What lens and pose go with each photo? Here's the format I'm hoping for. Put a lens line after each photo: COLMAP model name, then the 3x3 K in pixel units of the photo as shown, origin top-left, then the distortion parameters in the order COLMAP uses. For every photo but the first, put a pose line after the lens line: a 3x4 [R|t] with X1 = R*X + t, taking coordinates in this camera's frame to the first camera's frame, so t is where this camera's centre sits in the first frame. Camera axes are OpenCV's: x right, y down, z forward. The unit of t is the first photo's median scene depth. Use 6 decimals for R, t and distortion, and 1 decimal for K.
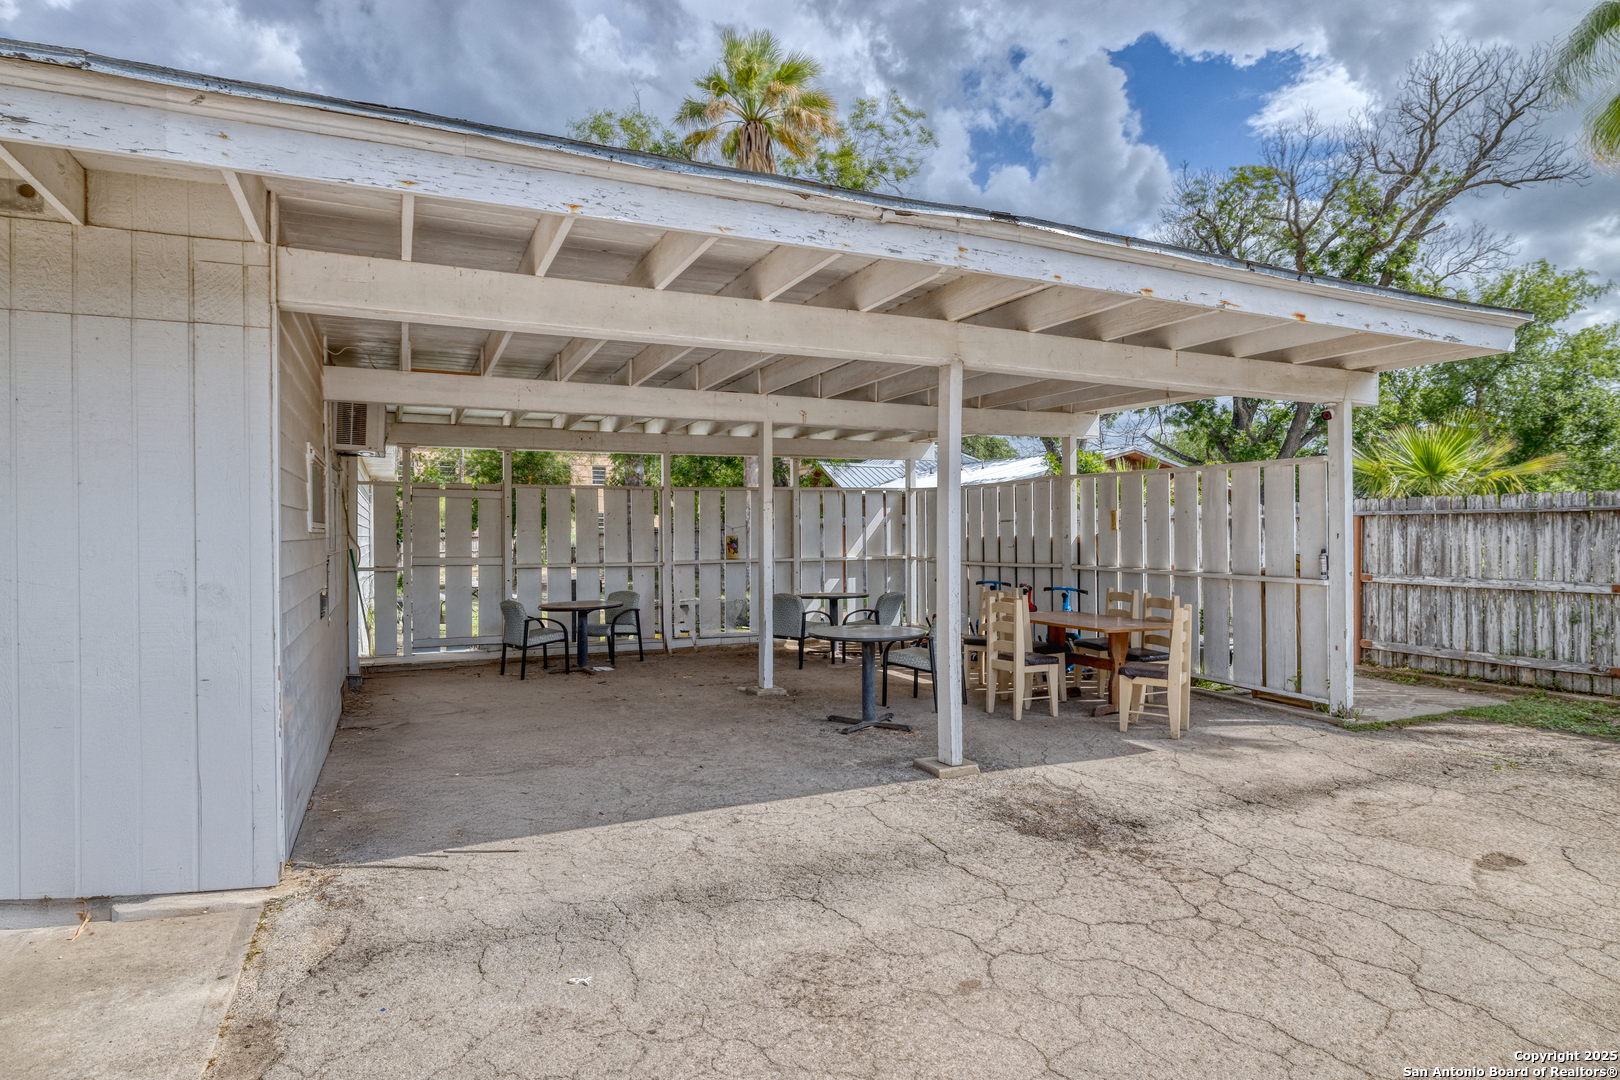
lens RADIAL K [[901.5, 0, 810.0], [0, 901.5, 540.0], [0, 0, 1]] dist [-0.055385, -0.000063]
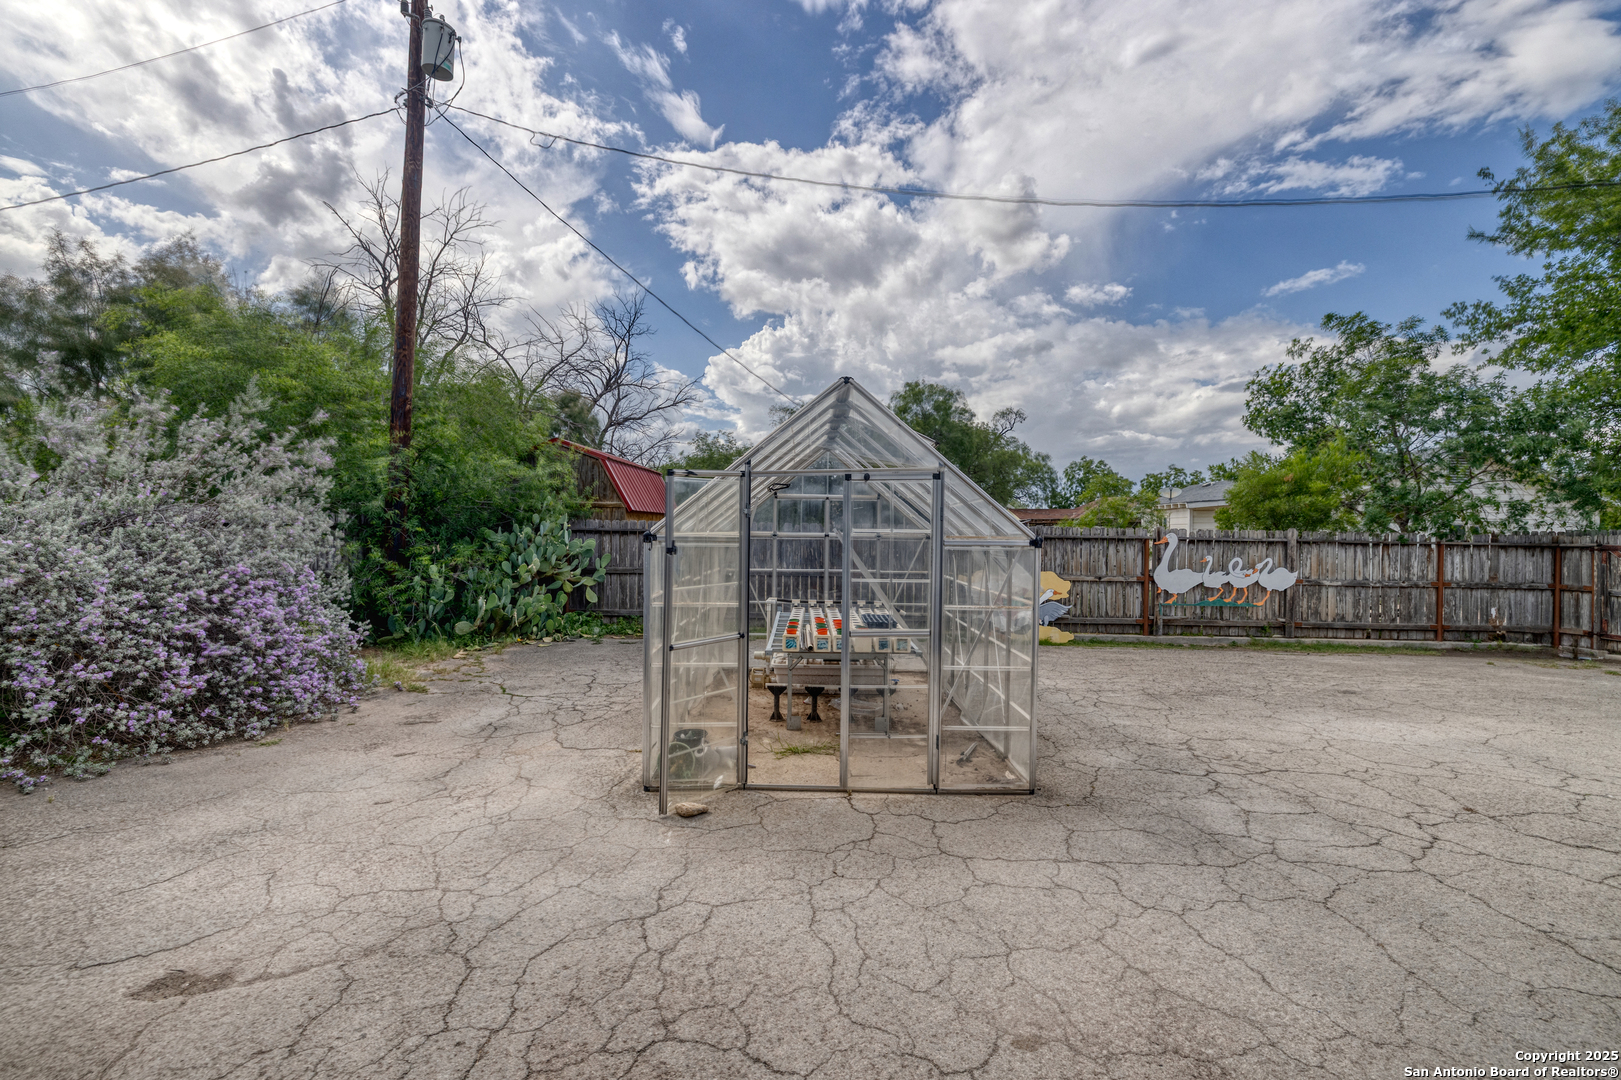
lens RADIAL K [[685.1, 0, 809.9], [0, 685.1, 537.2], [0, 0, 1]] dist [0.001715, -0.000622]
pose [[-0.883841, -0.003946, 0.467771, 0.044309], [-0.001050, 0.999979, 0.006451, -0.029059], [-0.467787, 0.005210, -0.883826, 1.632184]]
